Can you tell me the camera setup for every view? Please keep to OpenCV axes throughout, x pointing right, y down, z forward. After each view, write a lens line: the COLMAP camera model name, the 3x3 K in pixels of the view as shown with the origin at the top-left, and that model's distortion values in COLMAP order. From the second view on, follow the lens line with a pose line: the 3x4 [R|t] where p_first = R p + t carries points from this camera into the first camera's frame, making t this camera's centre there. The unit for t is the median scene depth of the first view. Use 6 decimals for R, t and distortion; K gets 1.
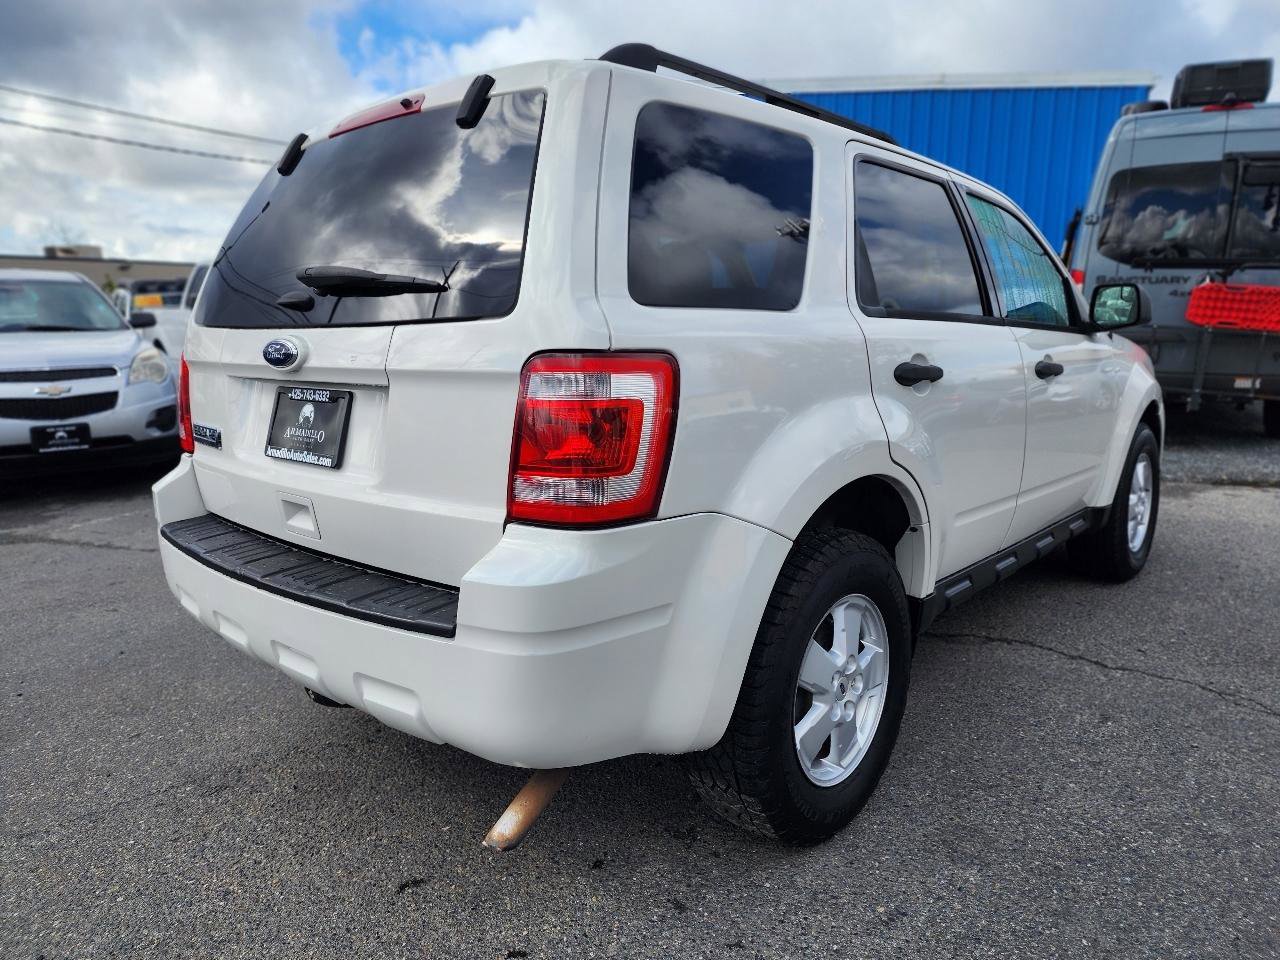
lens RADIAL K [[864.3, 0, 642.4], [0, 864.3, 482.5], [0, 0, 1]] dist [0.076362, -0.058754]
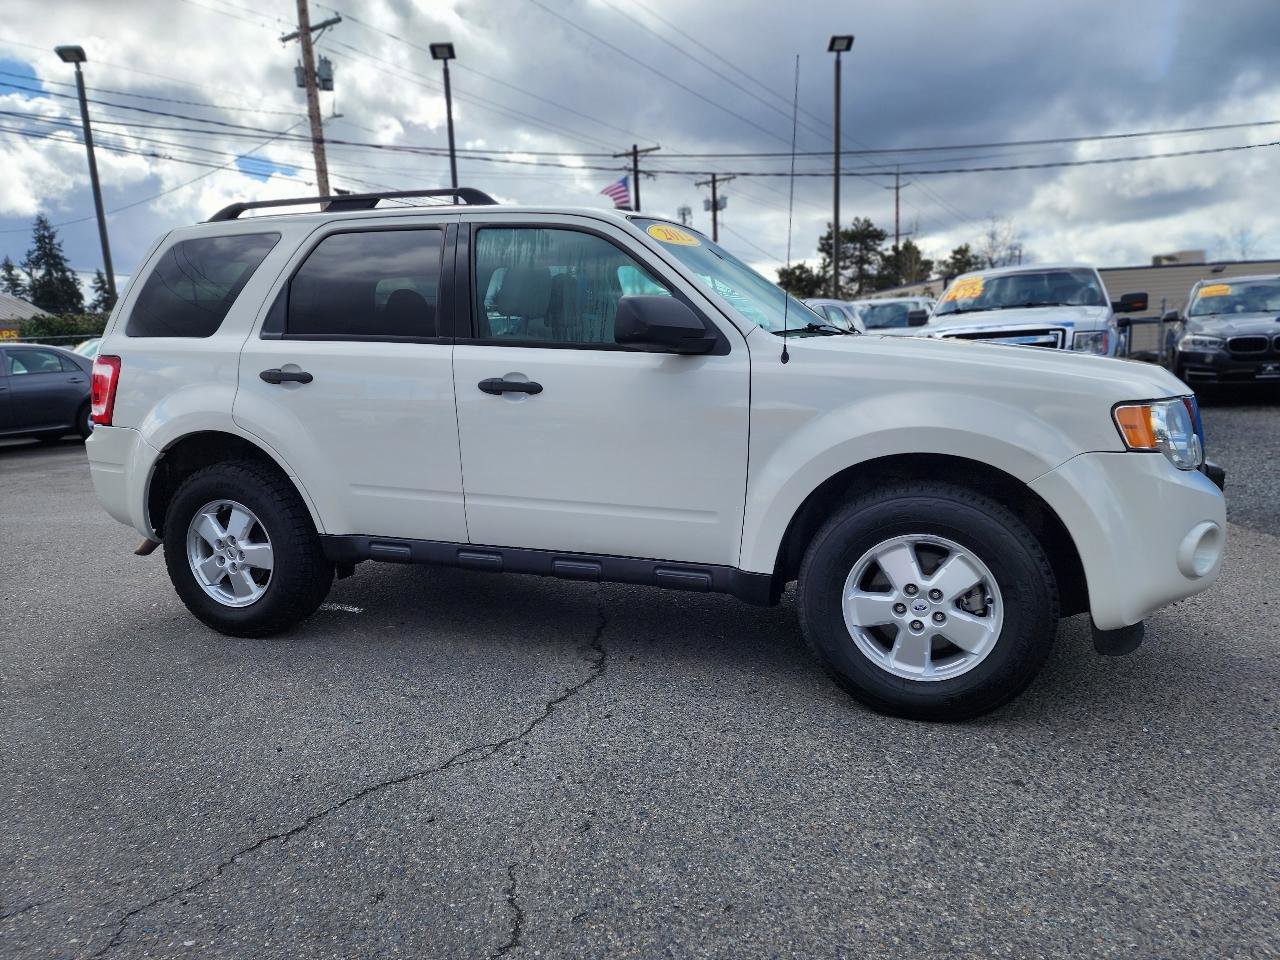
lens RADIAL K [[864.3, 0, 634.9], [0, 864.3, 484.4], [0, 0, 1]] dist [0.076362, -0.058754]
pose [[0.352654, 0.149749, -0.923694, 1.392384], [-0.150869, 0.983297, 0.101813, -0.131893], [0.923512, 0.103452, 0.369356, 0.713341]]
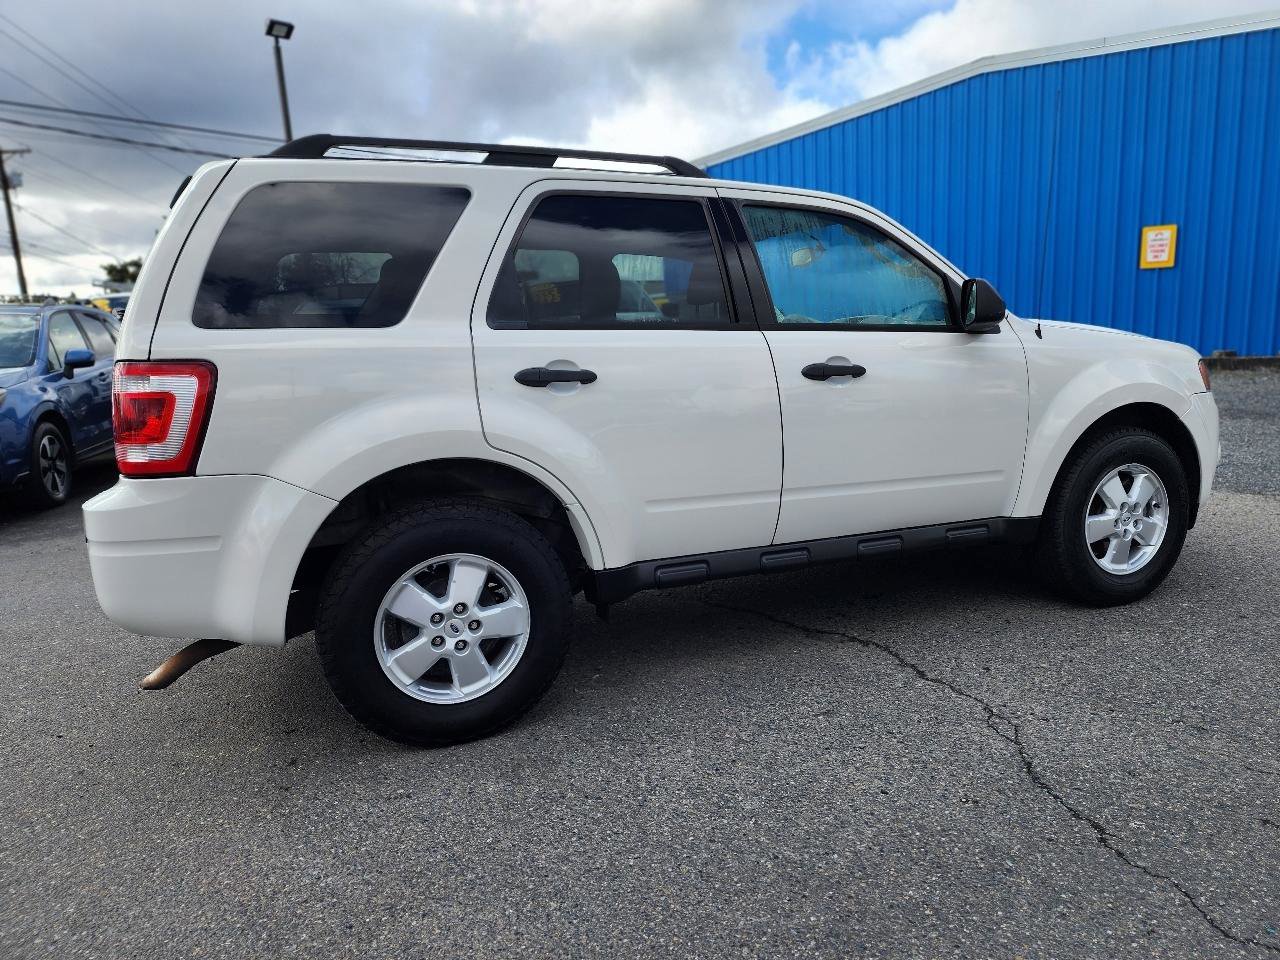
lens RADIAL K [[864.3, 0, 641.9], [0, 864.3, 474.8], [0, 0, 1]] dist [0.076362, -0.058754]
pose [[0.895990, 0.046417, -0.441642, 0.664763], [-0.049582, 0.998760, 0.004381, -0.001436], [0.441297, 0.017972, 0.897181, -0.002600]]
